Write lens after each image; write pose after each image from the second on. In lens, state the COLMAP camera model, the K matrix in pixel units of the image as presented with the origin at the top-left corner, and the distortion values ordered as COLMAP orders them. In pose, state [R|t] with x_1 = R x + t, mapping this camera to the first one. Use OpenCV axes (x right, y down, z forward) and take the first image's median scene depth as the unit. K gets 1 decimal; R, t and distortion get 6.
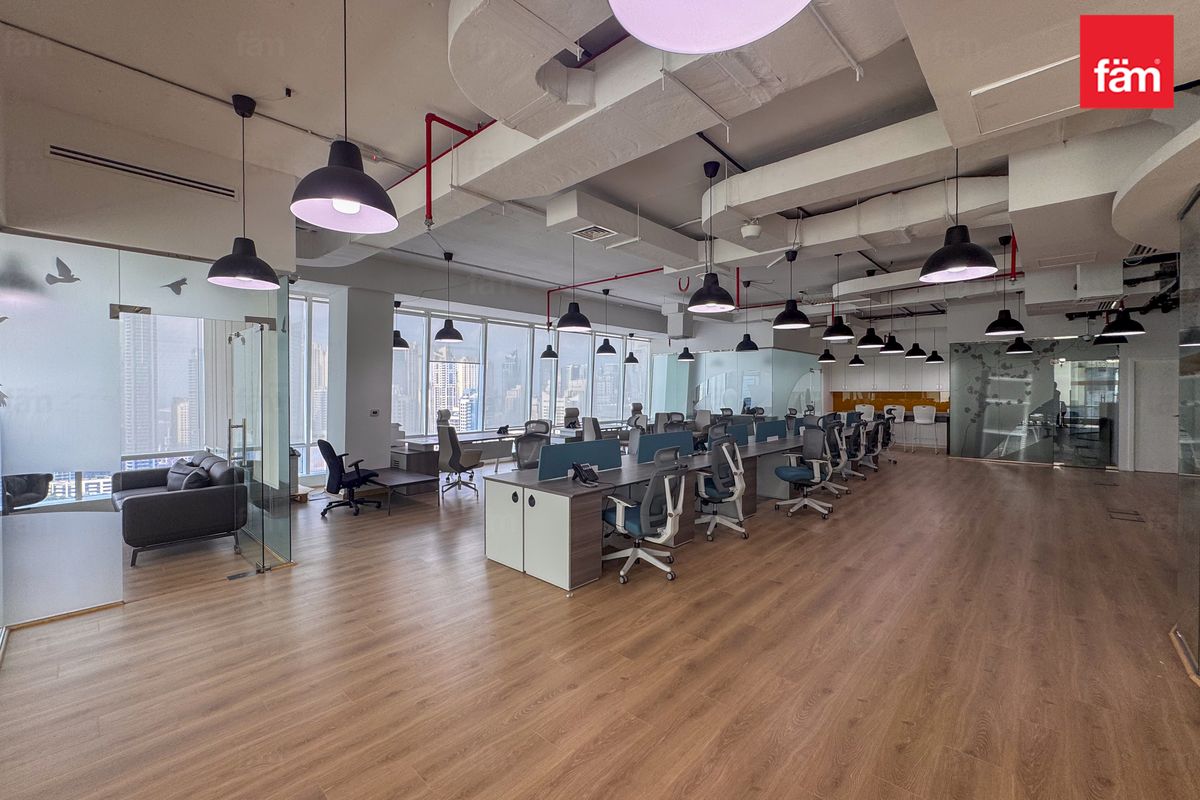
lens RADIAL K [[486.1, 0, 599.4], [0, 486.1, 395.3], [0, 0, 1]] dist [-0.001156, 0.000103]
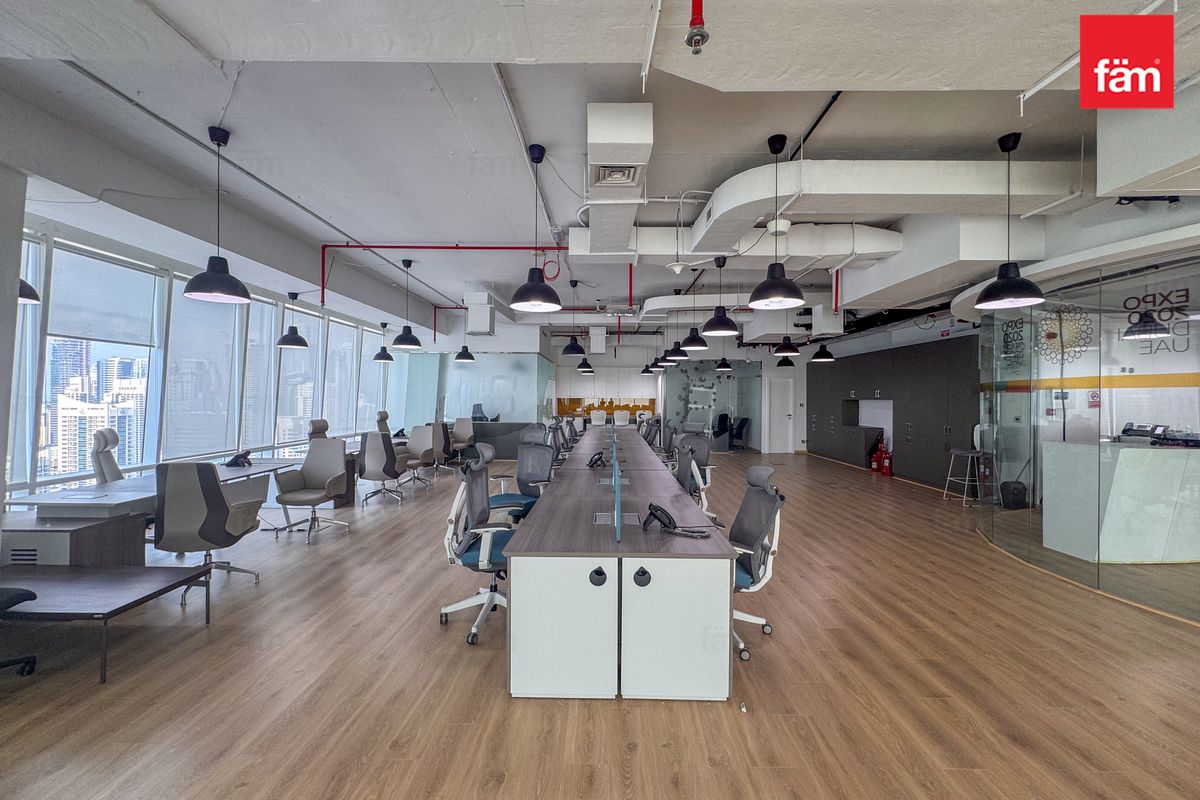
lens RADIAL K [[479.9, 0, 601.7], [0, 479.9, 397.9], [0, 0, 1]] dist [-0.000190, 0.000575]
pose [[0.743461, 0.005646, 0.668756, -0.411580], [-0.001687, 0.999977, -0.006567, -0.003624], [-0.668777, 0.003754, 0.743453, 0.410536]]
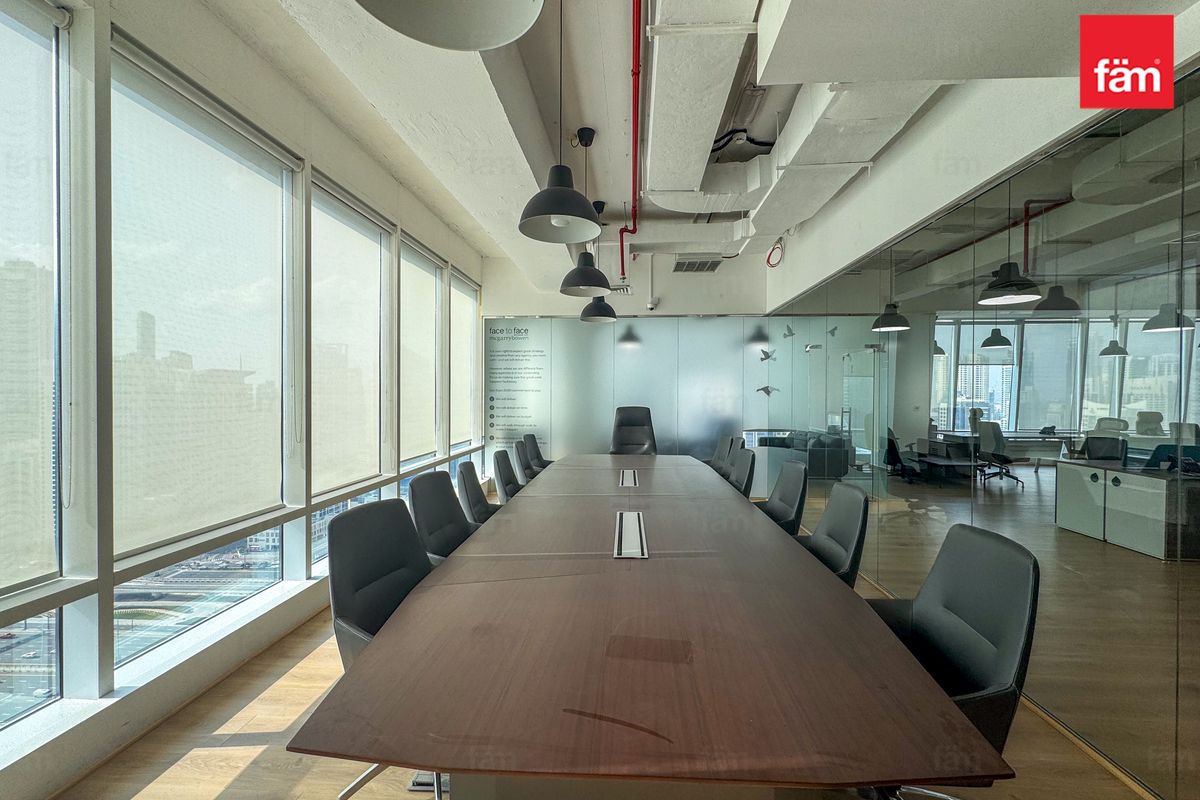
lens RADIAL K [[477.8, 0, 597.7], [0, 477.8, 399.5], [0, 0, 1]] dist [-0.000853, 0.000009]
pose [[0.623930, 0.015500, -0.781326, -0.014065], [-0.011764, 0.999876, 0.010441, 0.012553], [0.781391, 0.002677, 0.624036, -0.520101]]
